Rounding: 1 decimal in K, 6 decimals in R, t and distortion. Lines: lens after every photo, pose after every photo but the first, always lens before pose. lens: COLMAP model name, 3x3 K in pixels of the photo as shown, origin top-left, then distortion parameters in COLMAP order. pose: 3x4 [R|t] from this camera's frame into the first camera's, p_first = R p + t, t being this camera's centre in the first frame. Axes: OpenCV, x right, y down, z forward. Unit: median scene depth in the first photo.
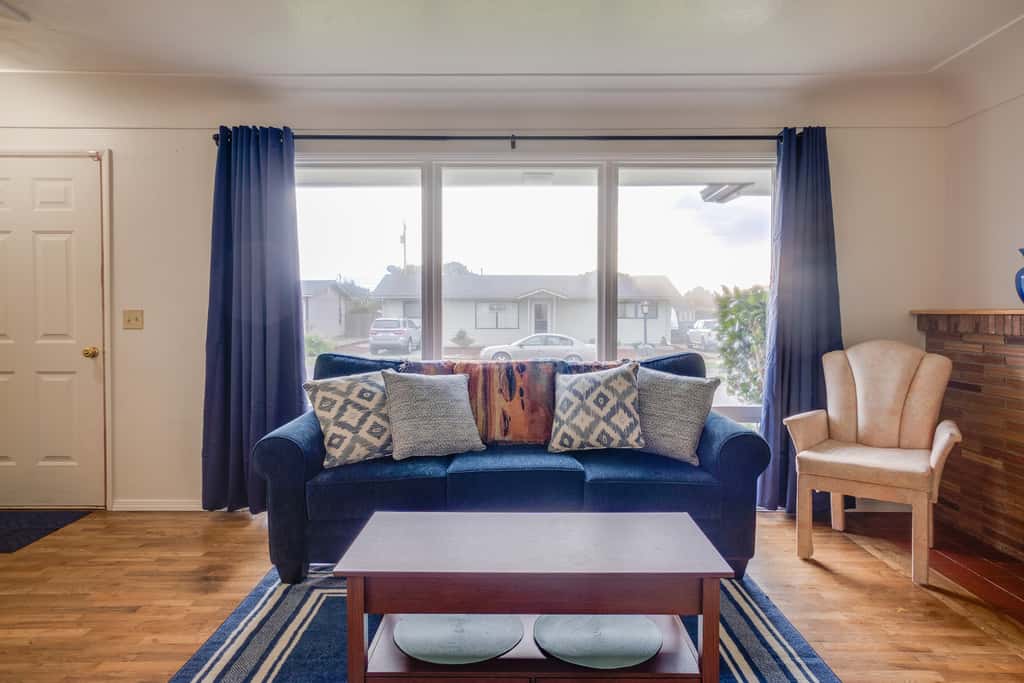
lens RADIAL K [[656.8, 0, 514.2], [0, 656.8, 321.6], [0, 0, 1]] dist [0.001916, 0.001133]
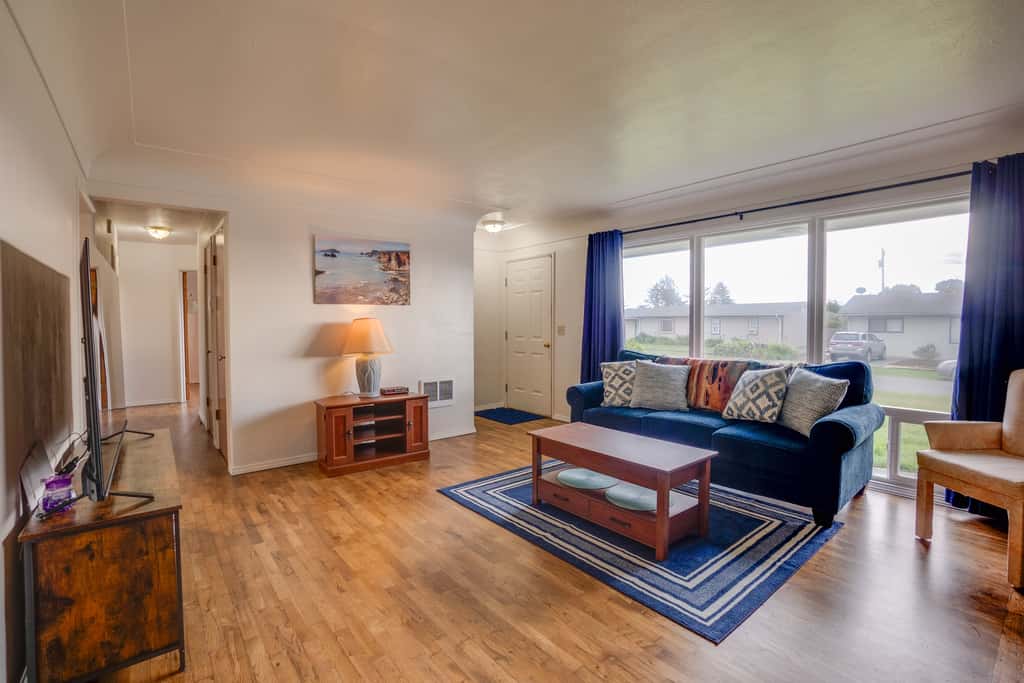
lens RADIAL K [[469.5, 0, 512.0], [0, 469.5, 341.5], [0, 0, 1]] dist [-0.026430, 0.000544]
pose [[0.628479, 0.029354, -0.777272, 0.592331], [-0.014702, 0.999557, 0.025861, -0.005159], [0.777687, -0.004825, 0.628633, -0.089655]]
